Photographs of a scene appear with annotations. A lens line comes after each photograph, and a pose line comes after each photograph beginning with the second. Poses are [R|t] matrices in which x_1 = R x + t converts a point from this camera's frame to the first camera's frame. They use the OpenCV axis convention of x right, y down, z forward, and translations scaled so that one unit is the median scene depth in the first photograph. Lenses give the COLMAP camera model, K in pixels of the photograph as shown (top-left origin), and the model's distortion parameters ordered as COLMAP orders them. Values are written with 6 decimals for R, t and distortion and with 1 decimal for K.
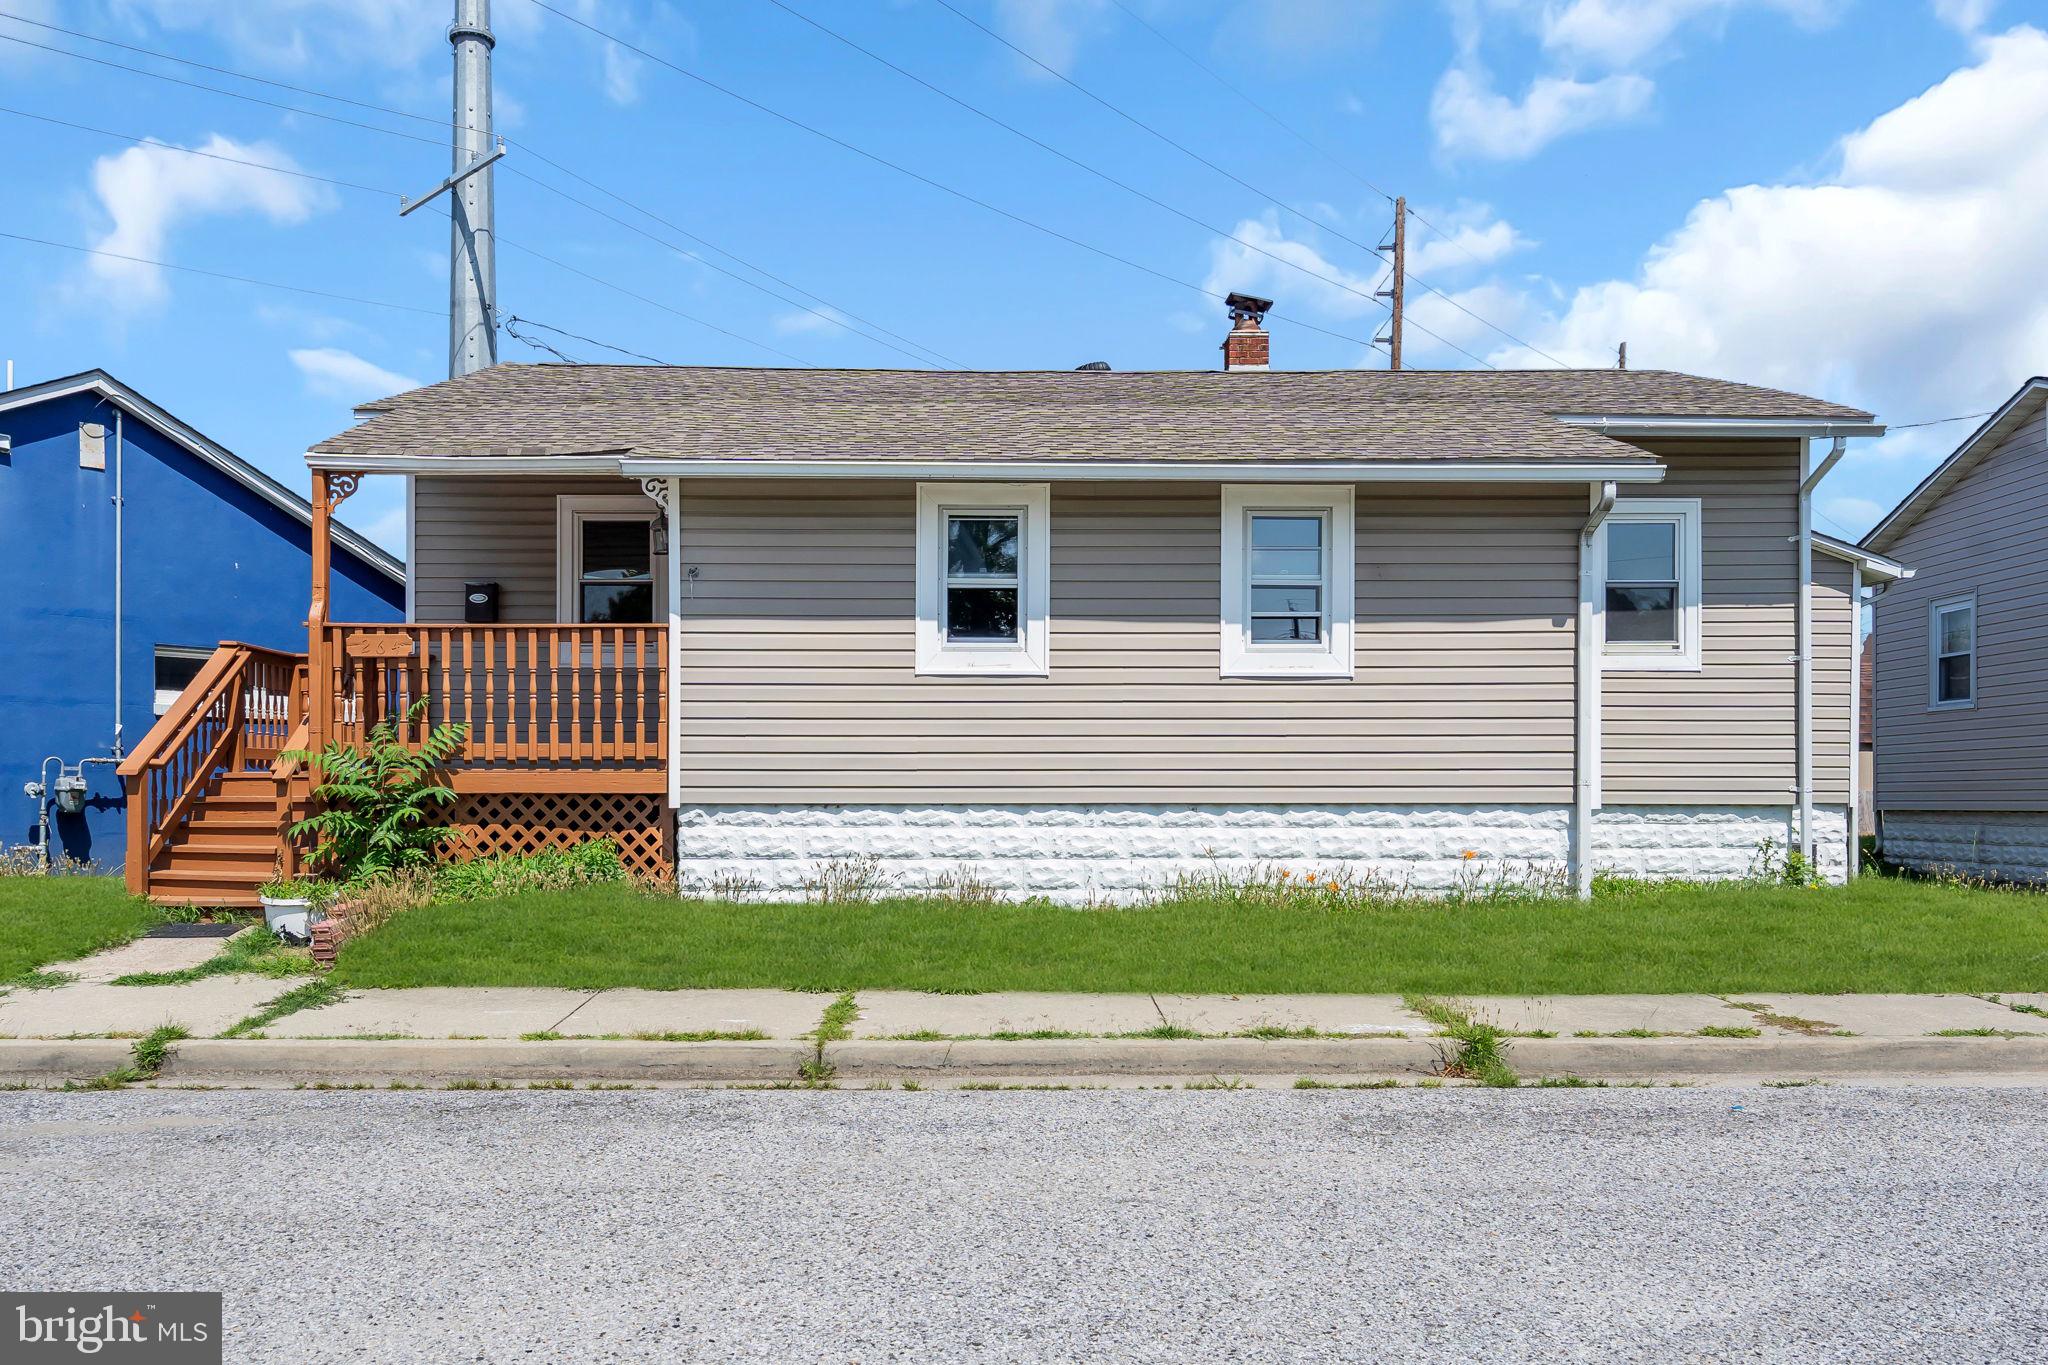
lens RADIAL K [[926.4, 0, 1031.9], [0, 926.4, 668.0], [0, 0, 1]] dist [0.000466, -0.000593]
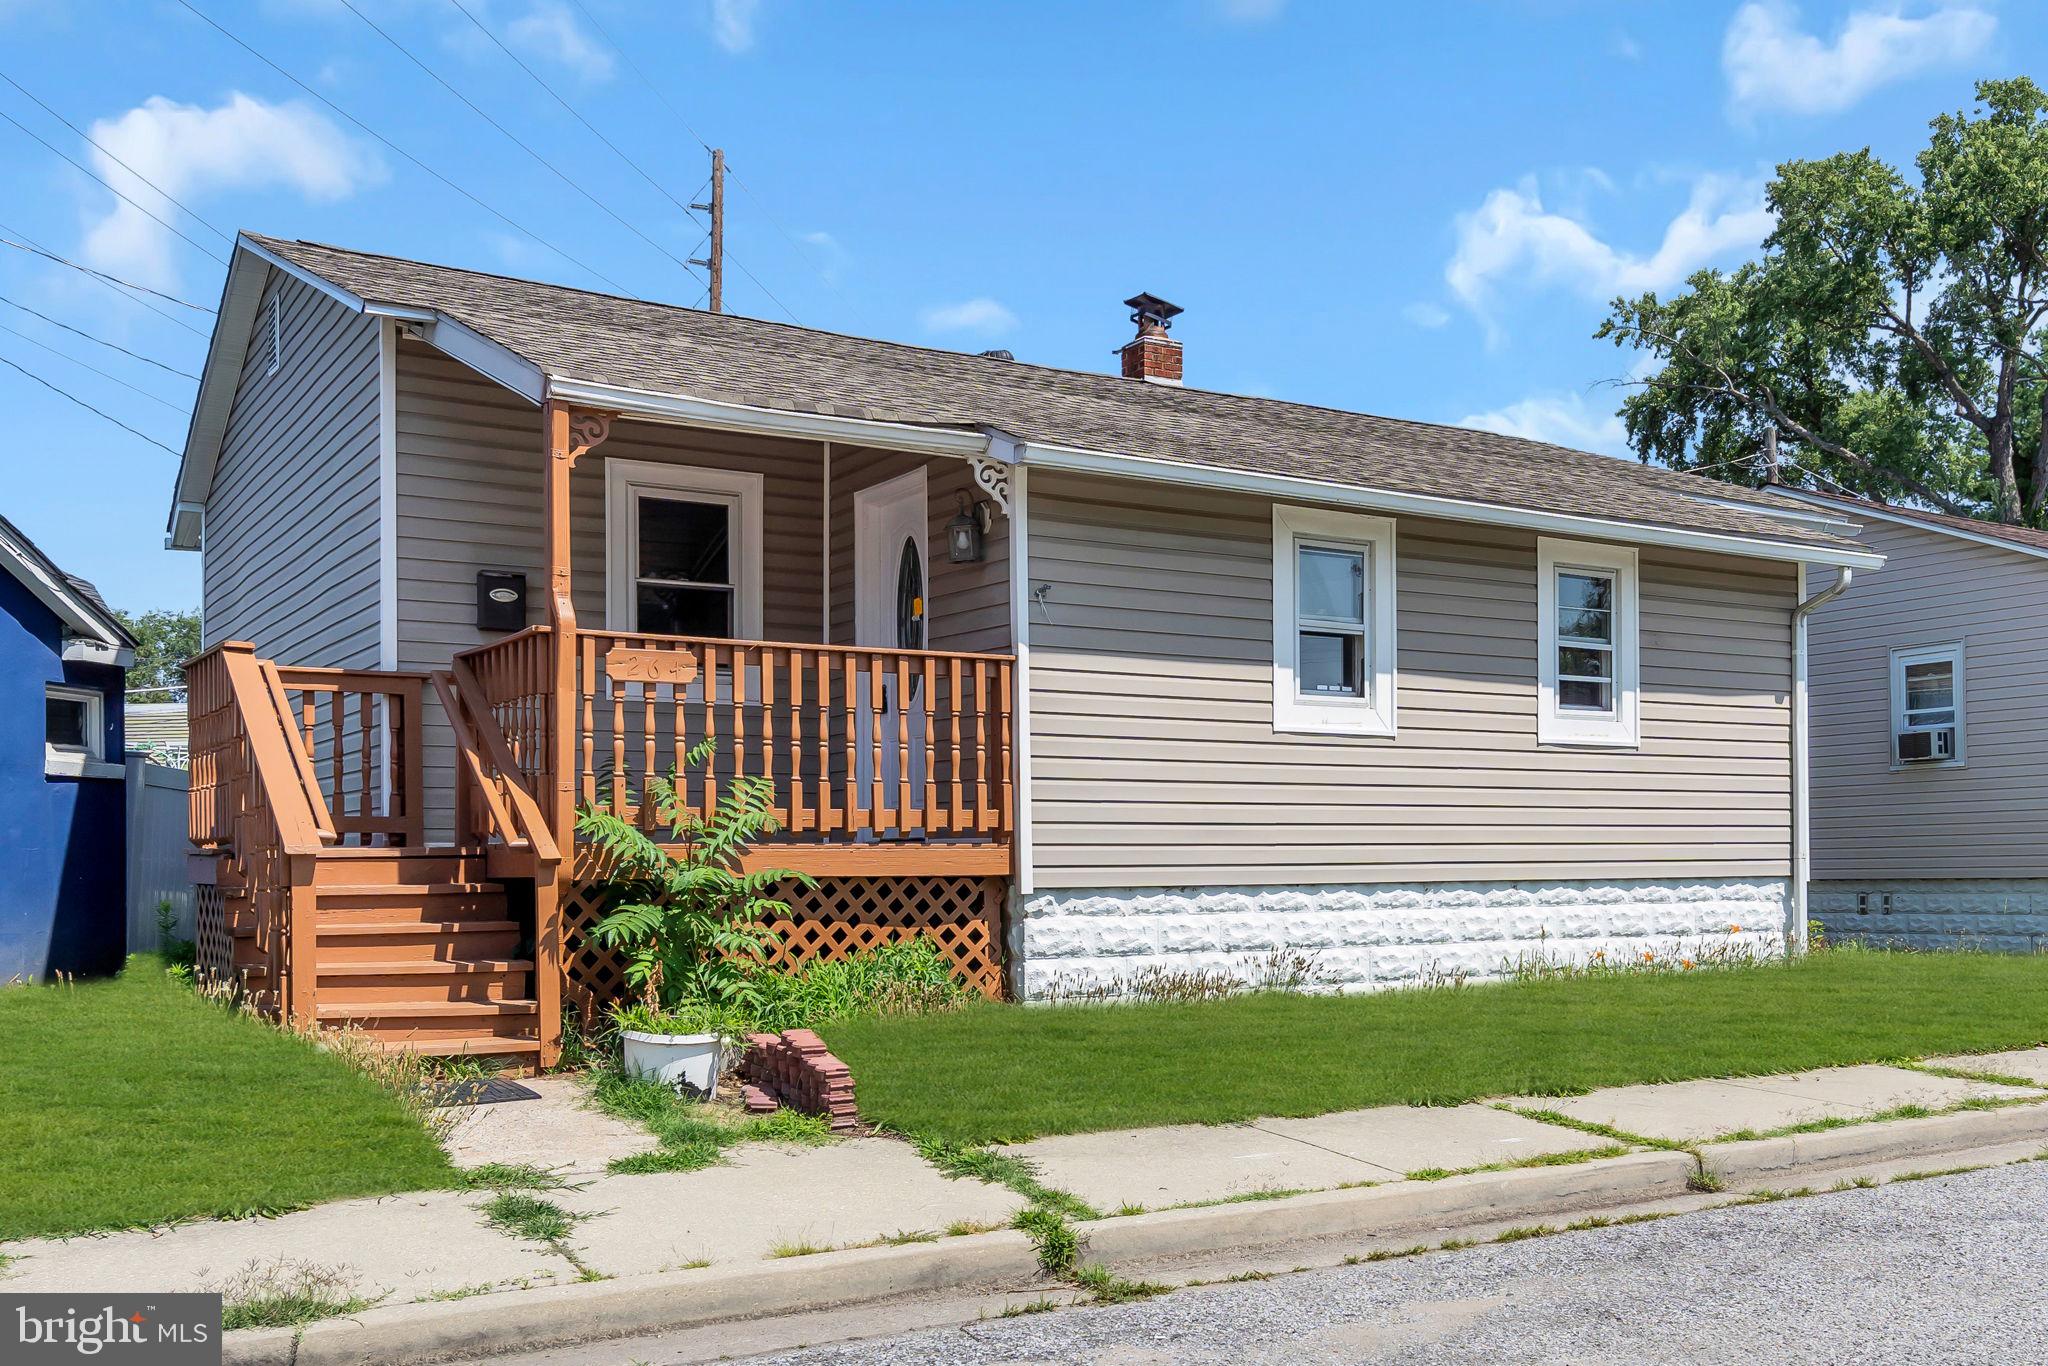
lens RADIAL K [[1180.0, 0, 1023.2], [0, 1180.0, 696.4], [0, 0, 1]] dist [0.004213, 0.002816]
pose [[0.936862, 0.042954, 0.347051, -0.721451], [-0.042644, 0.999054, -0.008536, -0.005976], [-0.347089, -0.006803, 0.937807, 0.072177]]
